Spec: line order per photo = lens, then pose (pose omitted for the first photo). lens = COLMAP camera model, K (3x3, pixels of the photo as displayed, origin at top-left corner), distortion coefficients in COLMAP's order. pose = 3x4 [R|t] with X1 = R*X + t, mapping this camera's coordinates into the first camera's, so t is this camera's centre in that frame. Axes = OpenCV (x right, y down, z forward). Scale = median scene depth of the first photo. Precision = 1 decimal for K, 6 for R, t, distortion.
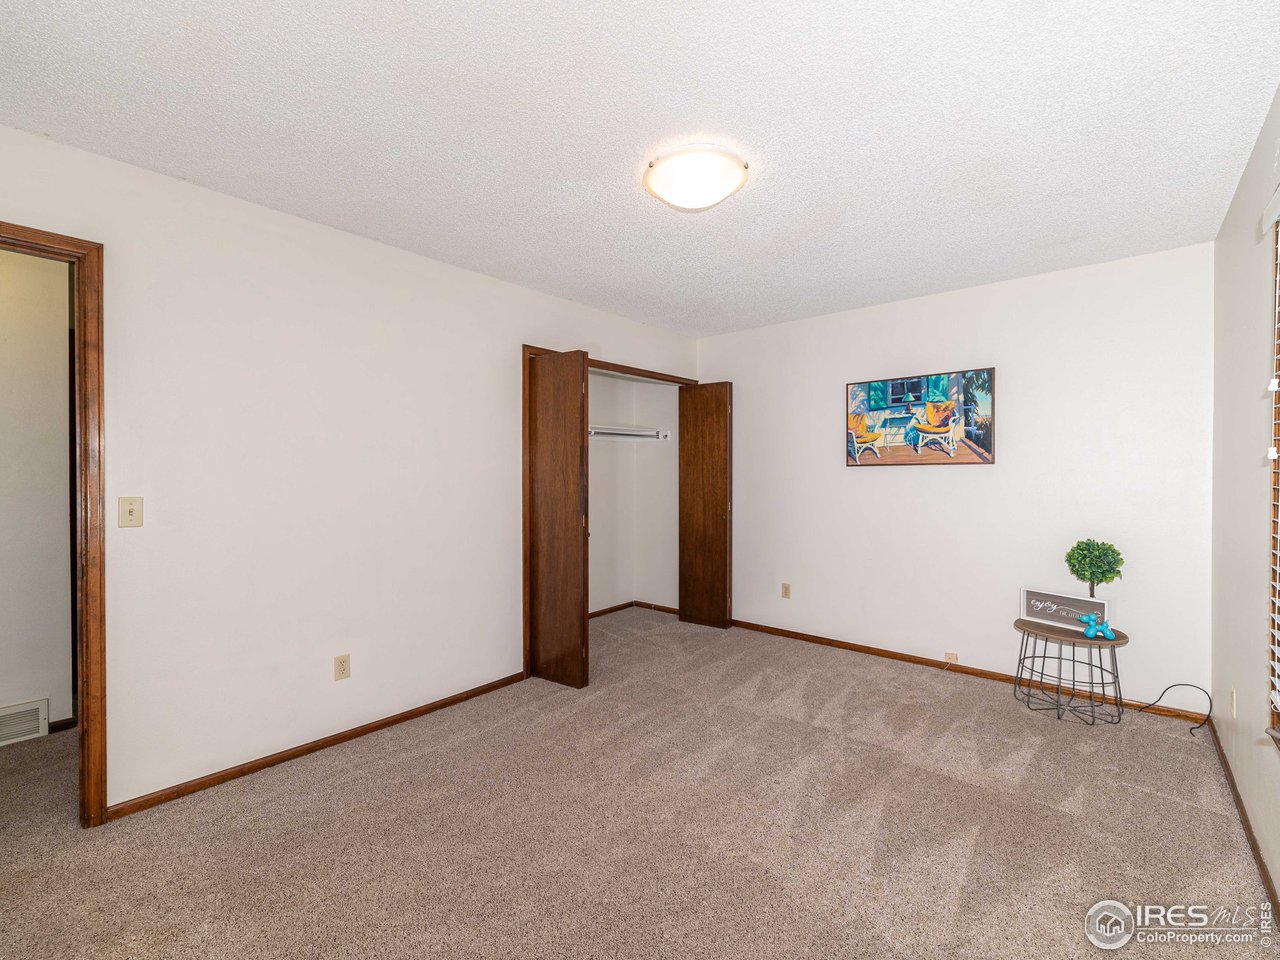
lens RADIAL K [[571.3, 0, 640.0], [0, 571.3, 480.0], [0, 0, 1]] dist [0.001883, 0.000279]
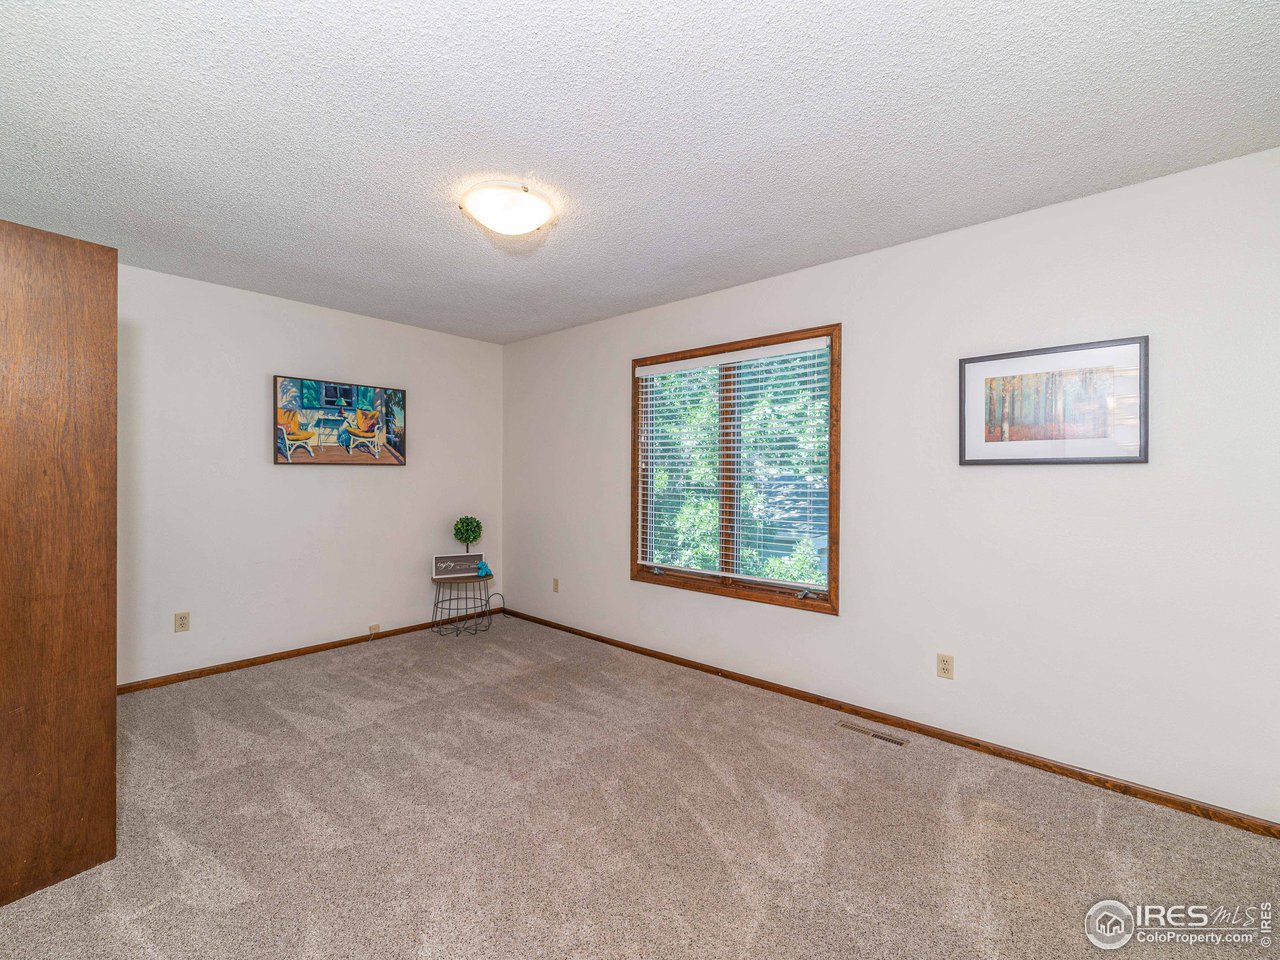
lens RADIAL K [[571.3, 0, 640.0], [0, 571.3, 480.0], [0, 0, 1]] dist [0.001883, 0.000279]
pose [[-0.016525, -0.011286, 0.999800, -0.629729], [0.002554, 0.999933, 0.011330, -0.007783], [-0.999860, 0.002740, -0.016495, 0.461189]]
